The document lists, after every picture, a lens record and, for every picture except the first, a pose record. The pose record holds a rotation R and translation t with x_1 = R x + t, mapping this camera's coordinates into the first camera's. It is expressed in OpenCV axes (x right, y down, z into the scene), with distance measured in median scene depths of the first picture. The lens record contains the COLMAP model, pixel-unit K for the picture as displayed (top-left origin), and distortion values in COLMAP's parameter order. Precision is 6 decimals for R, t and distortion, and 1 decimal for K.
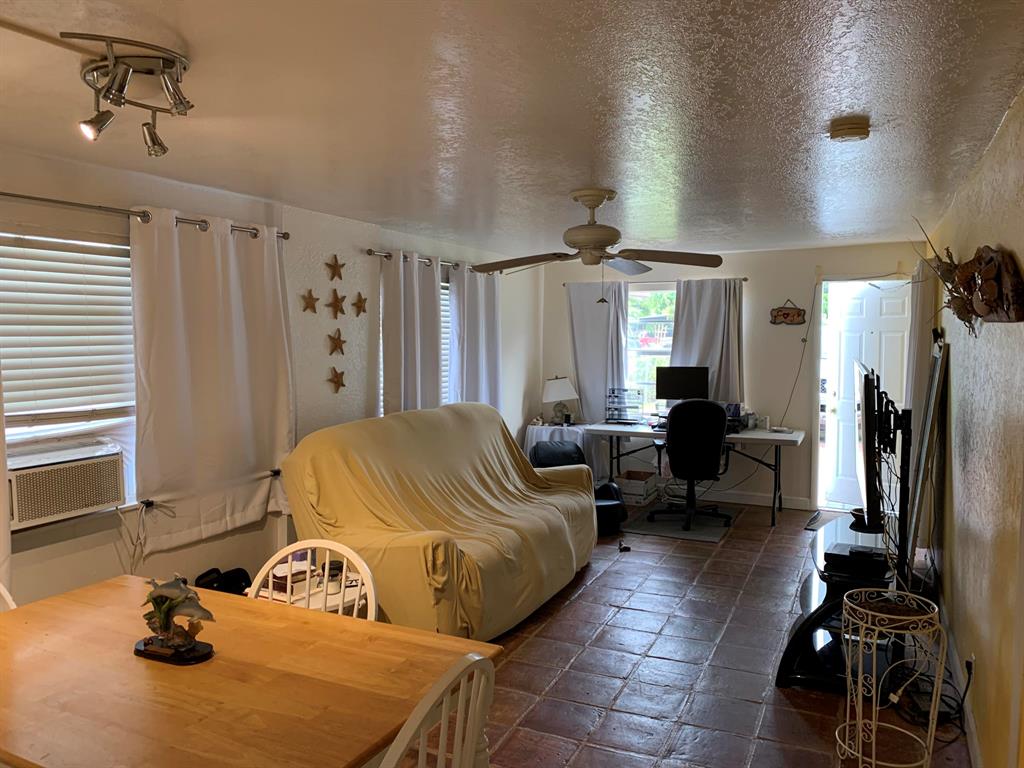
lens RADIAL K [[781.2, 0, 511.4], [0, 781.2, 378.5], [0, 0, 1]] dist [0.007417, 0.004106]
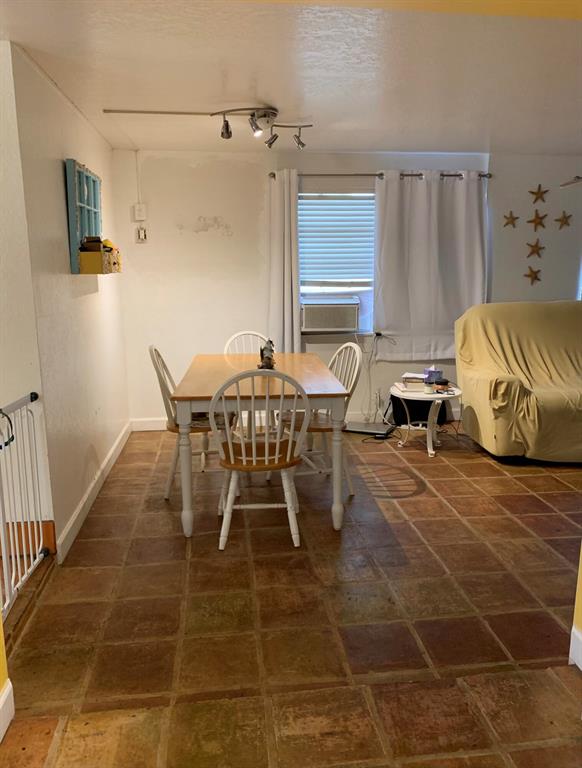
lens RADIAL K [[572.6, 0, 290.5], [0, 572.6, 386.9], [0, 0, 1]] dist [0.008591, -0.000973]
pose [[0.536426, 0.182417, -0.823997, 0.583492], [-0.047599, 0.981346, 0.186264, 0.036144], [0.842604, -0.060696, 0.535102, 0.066482]]
